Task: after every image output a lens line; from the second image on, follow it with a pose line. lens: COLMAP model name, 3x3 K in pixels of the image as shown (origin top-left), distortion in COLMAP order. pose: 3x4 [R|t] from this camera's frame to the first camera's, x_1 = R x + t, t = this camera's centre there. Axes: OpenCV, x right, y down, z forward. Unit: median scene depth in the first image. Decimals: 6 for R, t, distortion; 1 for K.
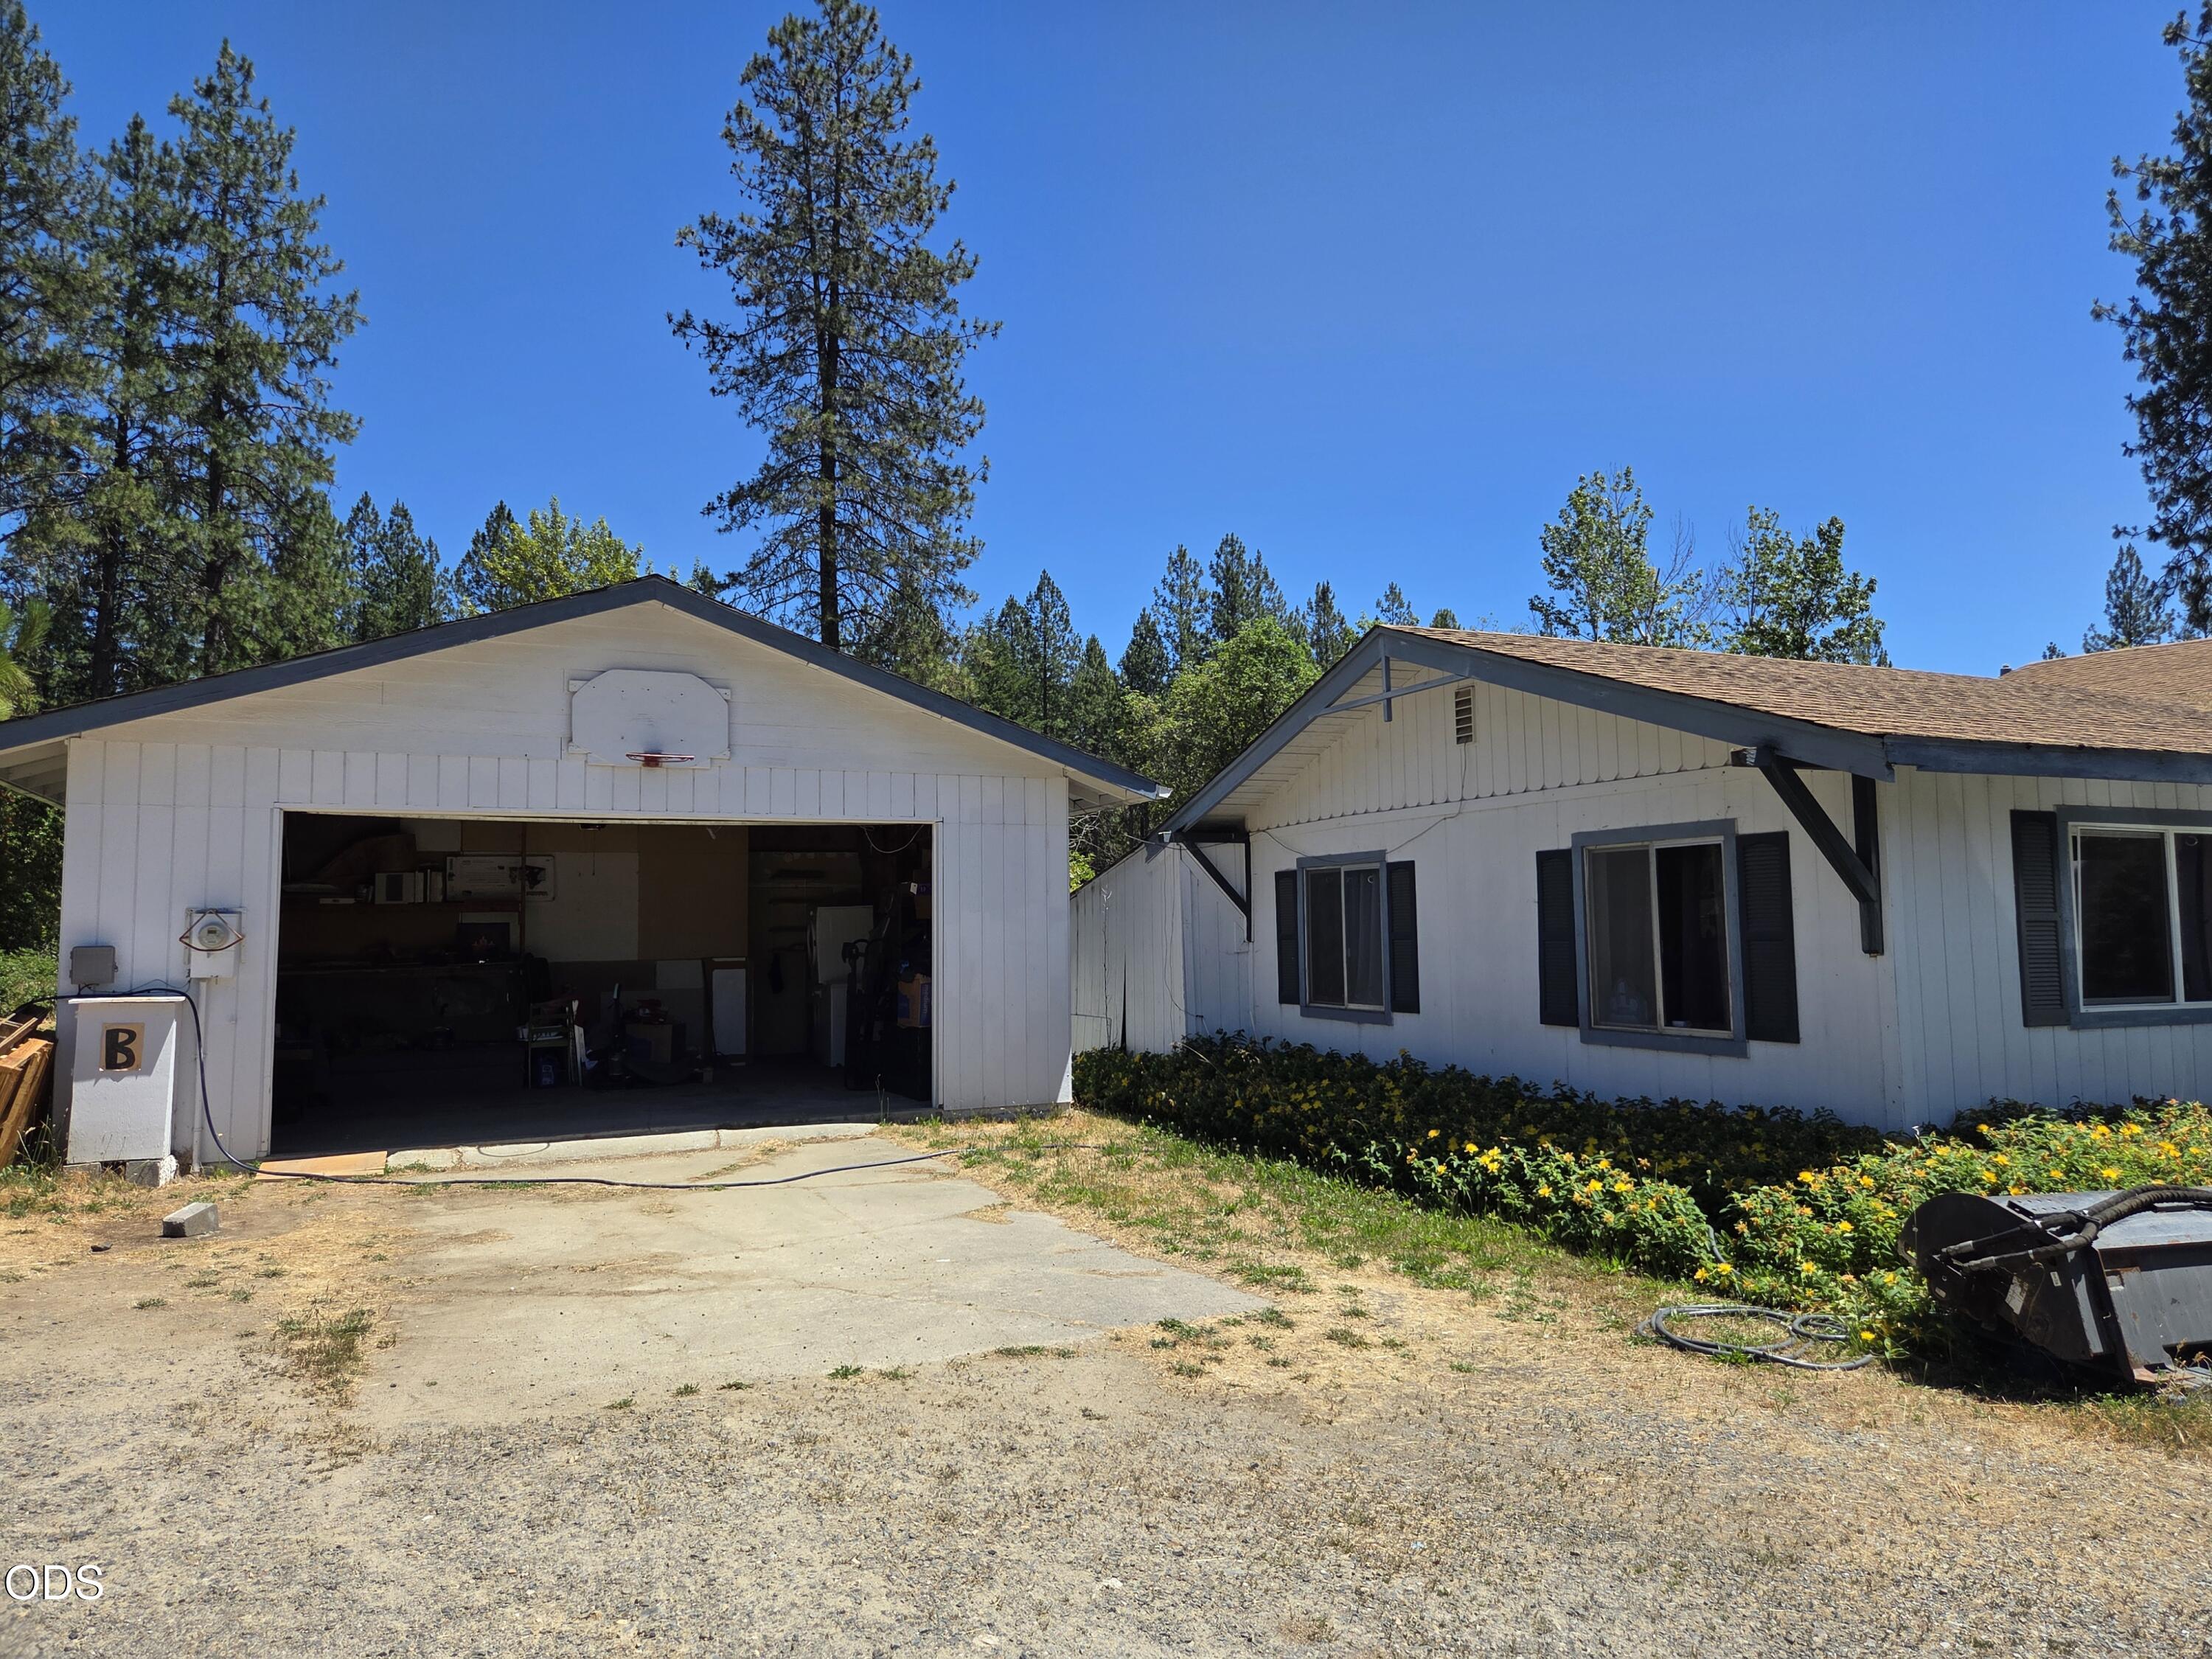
lens RADIAL K [[1497.8, 0, 1106.0], [0, 1497.8, 829.5], [0, 0, 1]] dist [0.001225, -0.002440]
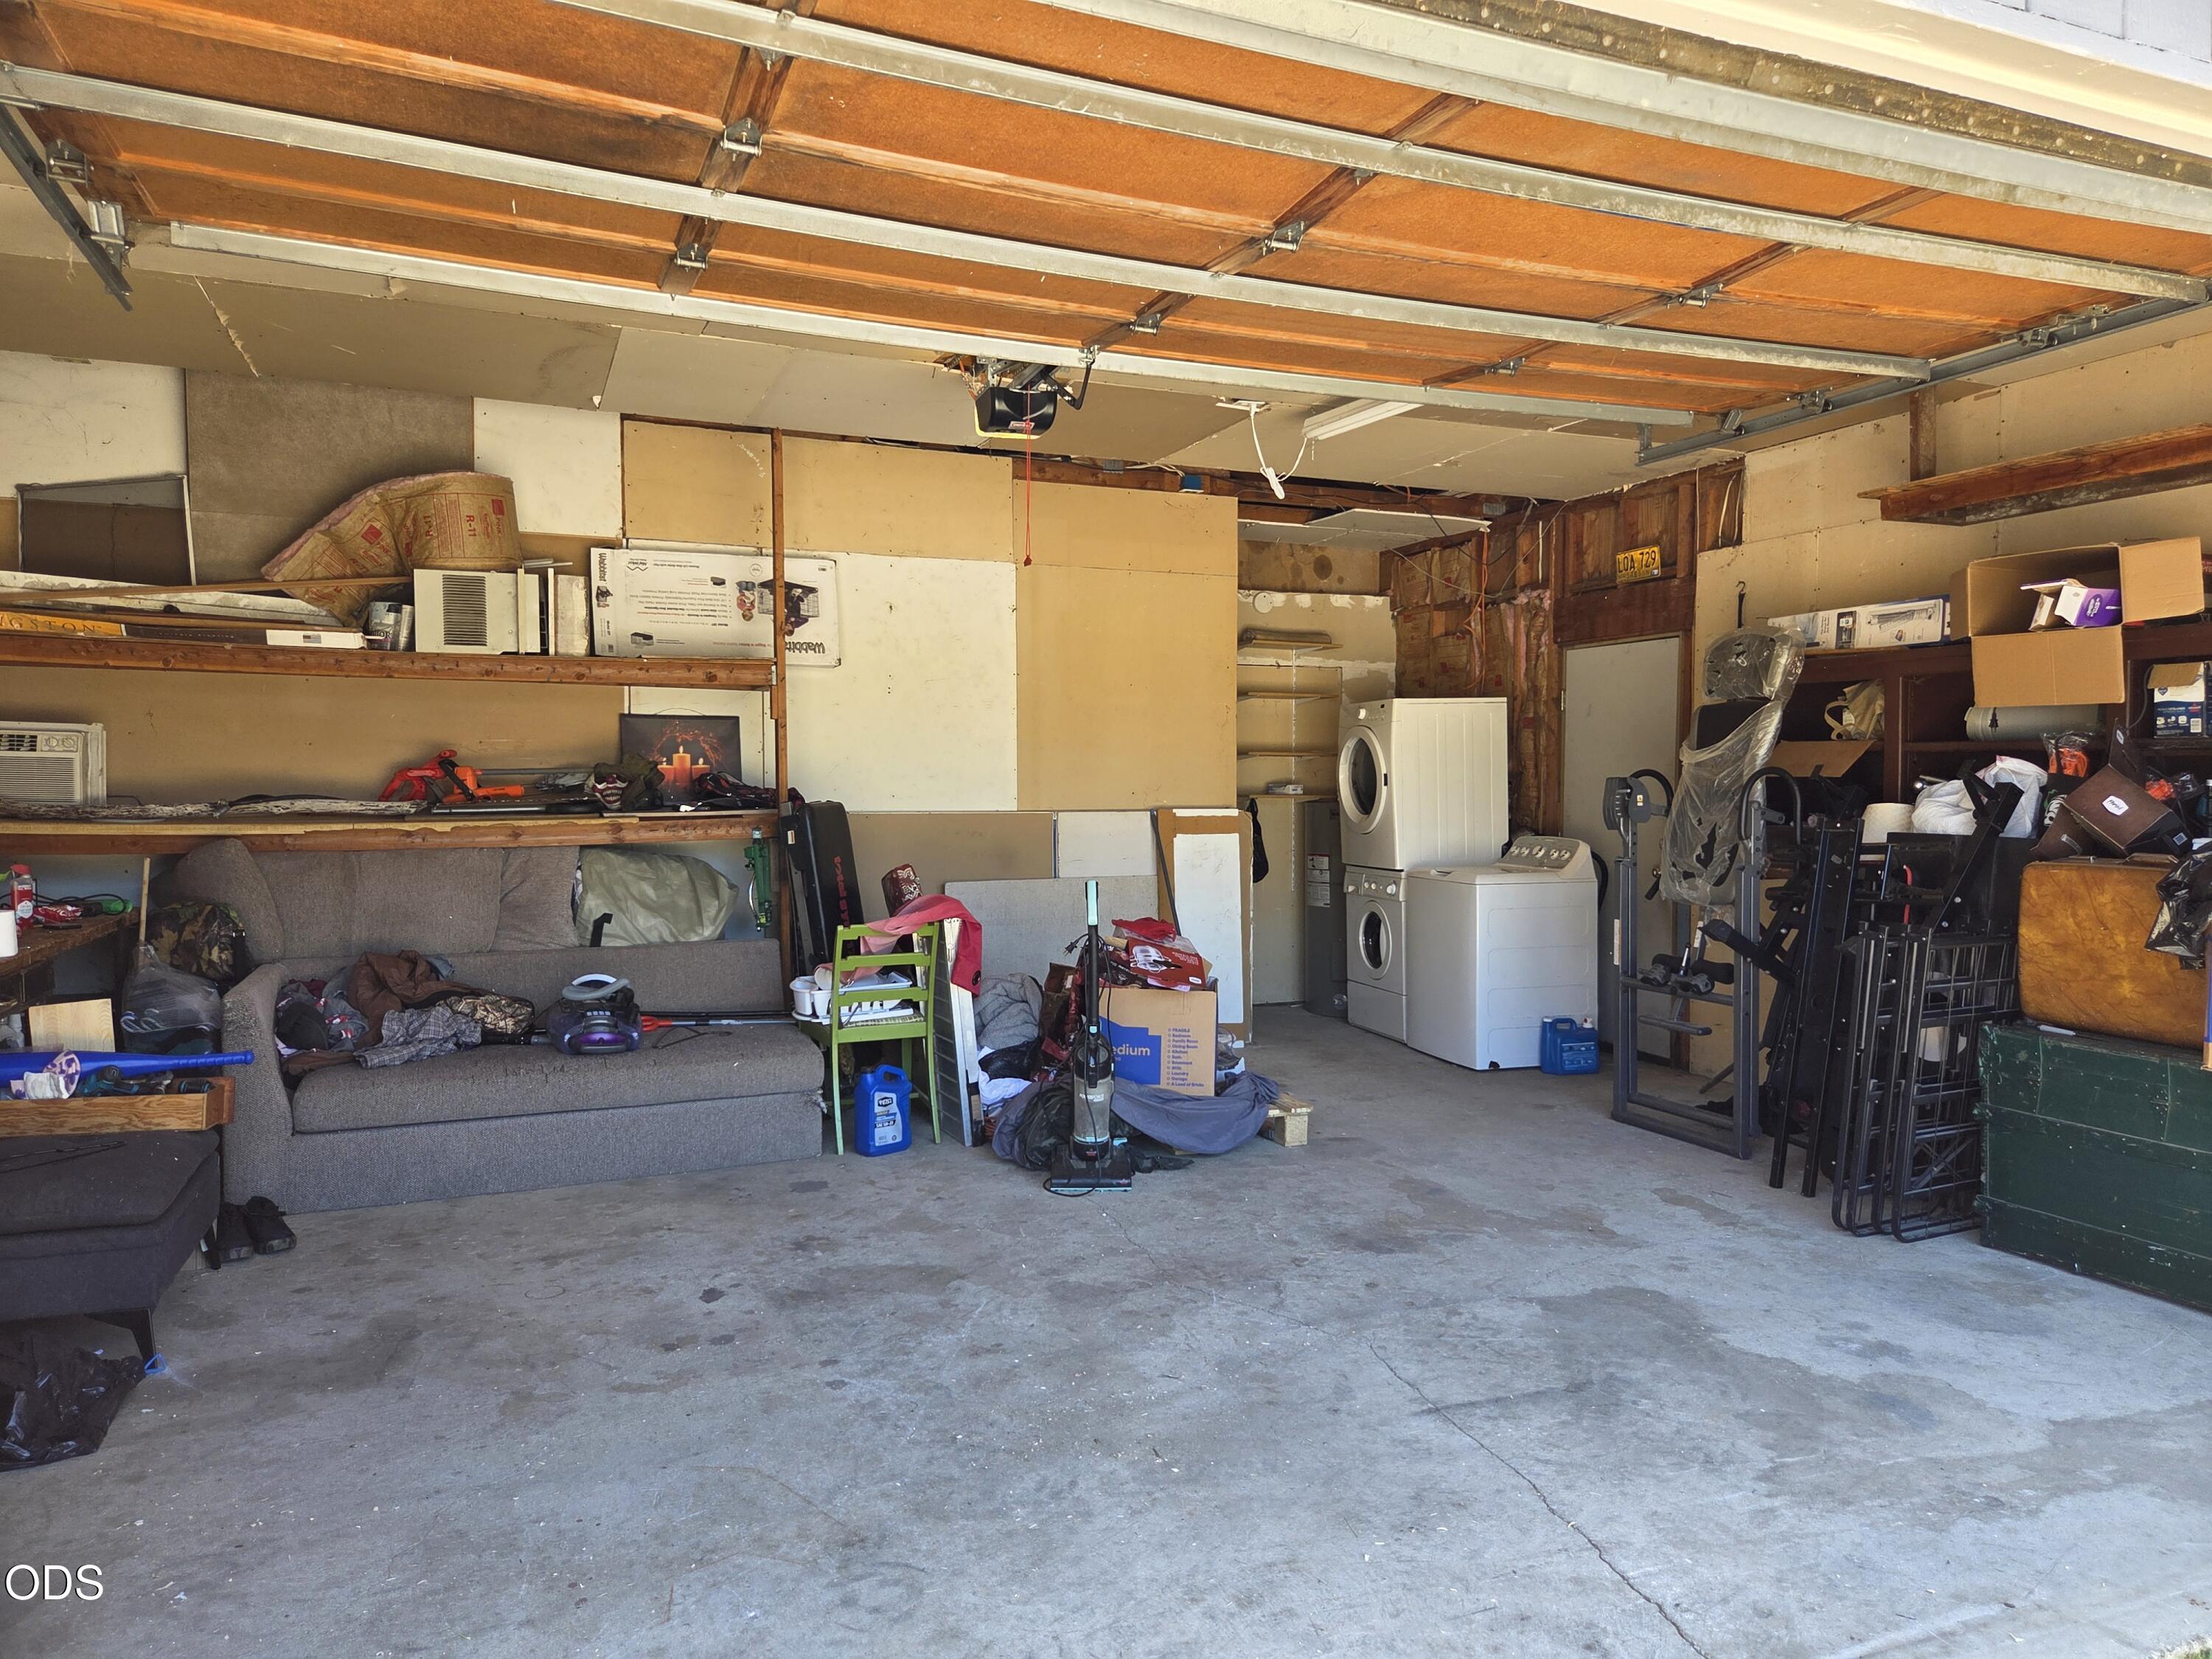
lens RADIAL K [[1498.8, 0, 1106.0], [0, 1498.8, 829.5], [0, 0, 1]] dist [0.024121, -0.002552]
pose [[0.998926, 0.021097, -0.041252, -0.286214], [-0.016726, 0.994481, 0.103571, 0.050353], [0.043210, -0.102770, 0.993766, 0.601546]]
